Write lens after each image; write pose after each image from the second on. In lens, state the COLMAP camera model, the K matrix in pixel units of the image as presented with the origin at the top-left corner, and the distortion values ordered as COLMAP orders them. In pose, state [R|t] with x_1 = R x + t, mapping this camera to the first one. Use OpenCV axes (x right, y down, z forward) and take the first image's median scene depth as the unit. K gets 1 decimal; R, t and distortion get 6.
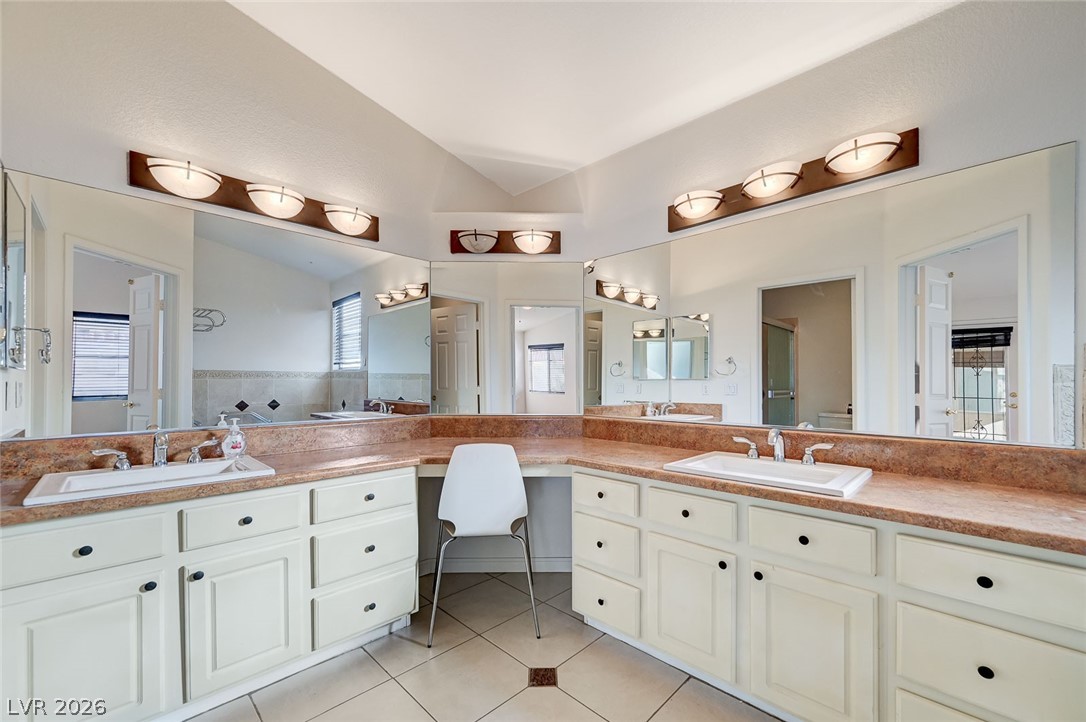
lens RADIAL K [[432.6, 0, 553.2], [0, 432.6, 383.3], [0, 0, 1]] dist [-0.004077, 0.000476]
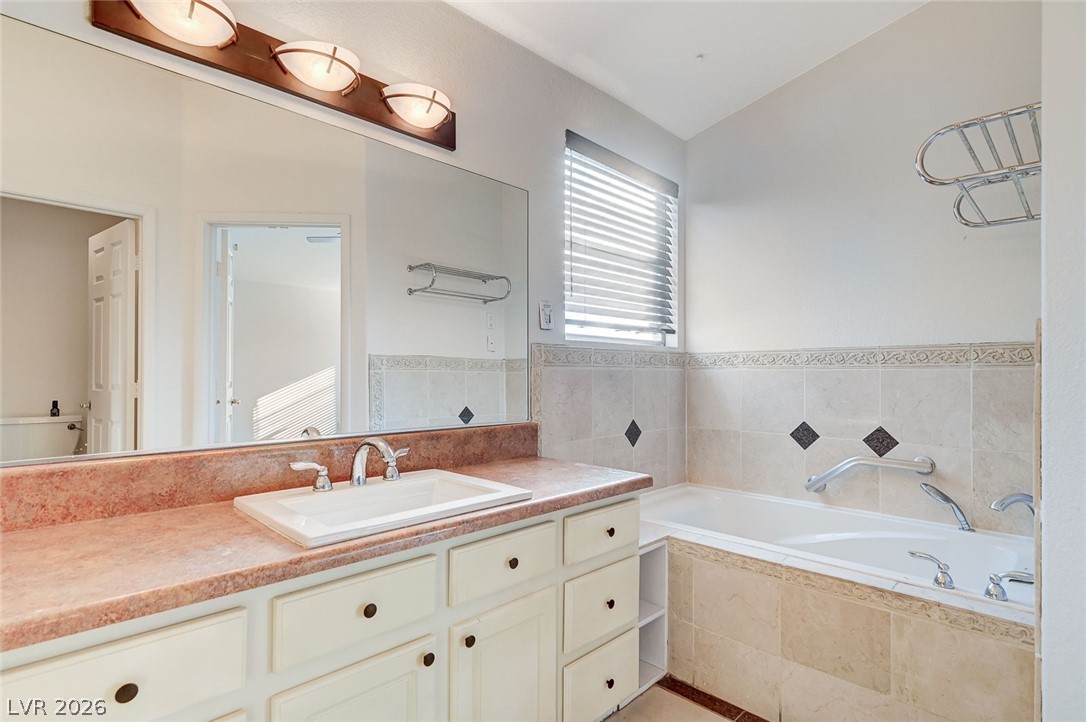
lens RADIAL K [[546.2, 0, 543.5], [0, 546.2, 365.1], [0, 0, 1]] dist [0.002478, 0.000248]
pose [[0.013310, 0.011777, 0.999842, -0.372556], [-0.005692, 0.999915, -0.011702, -0.003243], [-0.999895, -0.005535, 0.013376, 0.739738]]
